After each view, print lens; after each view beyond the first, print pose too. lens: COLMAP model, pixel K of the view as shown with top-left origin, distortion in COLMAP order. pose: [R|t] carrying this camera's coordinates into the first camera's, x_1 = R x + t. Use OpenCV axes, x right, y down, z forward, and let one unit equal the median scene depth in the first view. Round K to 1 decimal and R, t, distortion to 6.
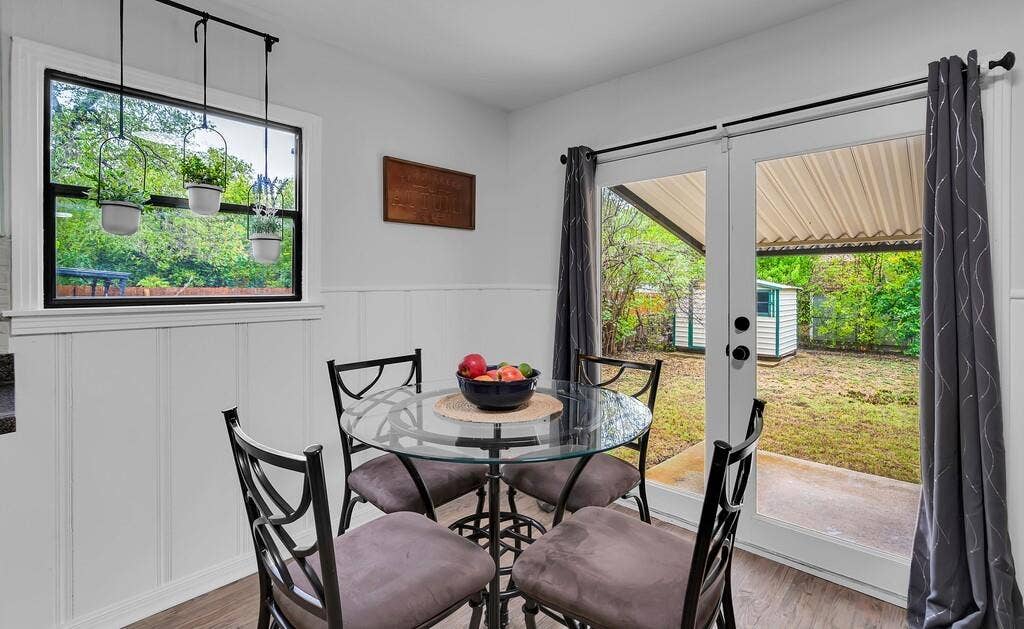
lens RADIAL K [[466.8, 0, 511.7], [0, 466.8, 287.4], [0, 0, 1]] dist [-0.000424, -0.000019]
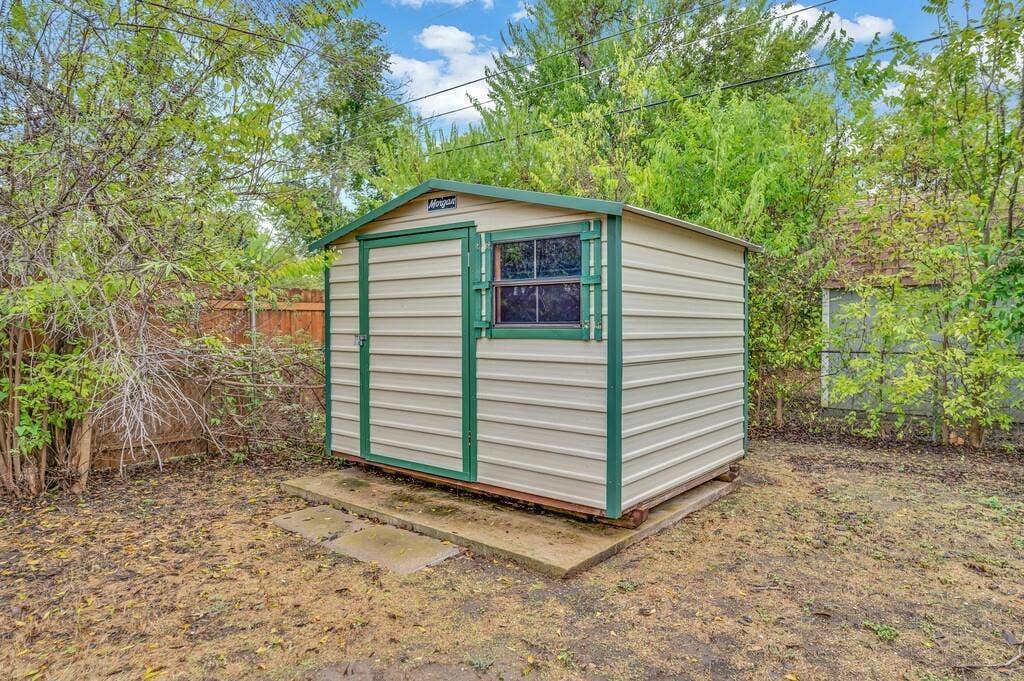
lens RADIAL K [[584.0, 0, 512.0], [0, 584.0, 340.5], [0, 0, 1]] dist [-0.002457, -0.000609]
pose [[0.999521, -0.010284, 0.029181, 0.489610], [0.009568, 0.999652, 0.024572, 0.053291], [-0.029424, -0.024281, 0.999272, 0.688021]]
